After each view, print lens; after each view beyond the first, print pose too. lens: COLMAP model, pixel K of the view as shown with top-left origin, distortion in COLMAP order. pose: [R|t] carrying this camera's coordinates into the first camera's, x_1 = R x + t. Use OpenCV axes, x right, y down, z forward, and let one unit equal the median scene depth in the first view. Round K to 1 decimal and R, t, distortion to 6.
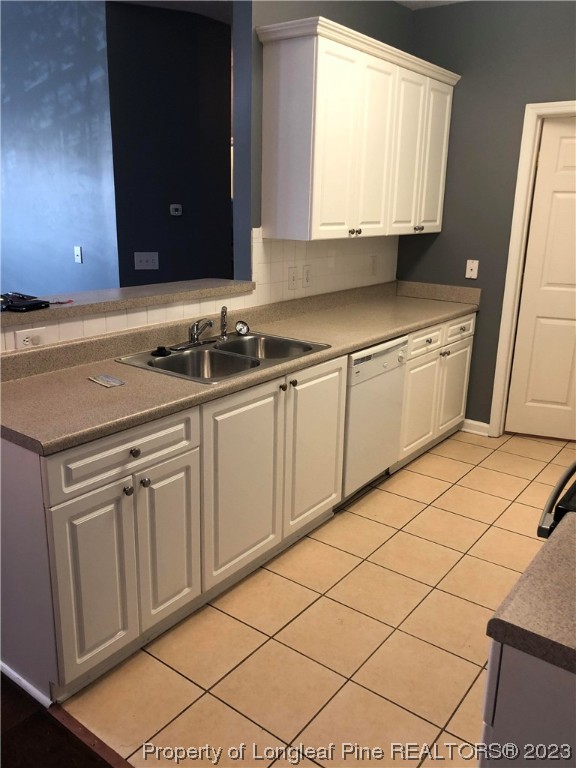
lens RADIAL K [[629.1, 0, 285.8], [0, 629.1, 384.8], [0, 0, 1]] dist [0.018862, 0.009177]
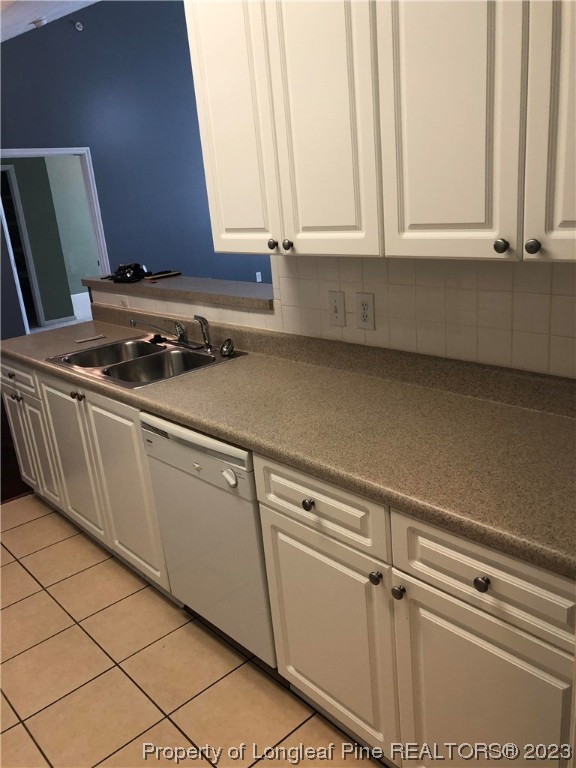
lens RADIAL K [[629.1, 0, 288.7], [0, 629.1, 378.2], [0, 0, 1]] dist [0.018862, 0.009177]
pose [[-0.184813, 0.283008, -0.941143, 0.662361], [-0.199437, 0.926914, 0.317892, -0.307801], [0.962325, 0.246449, -0.114863, 1.084212]]
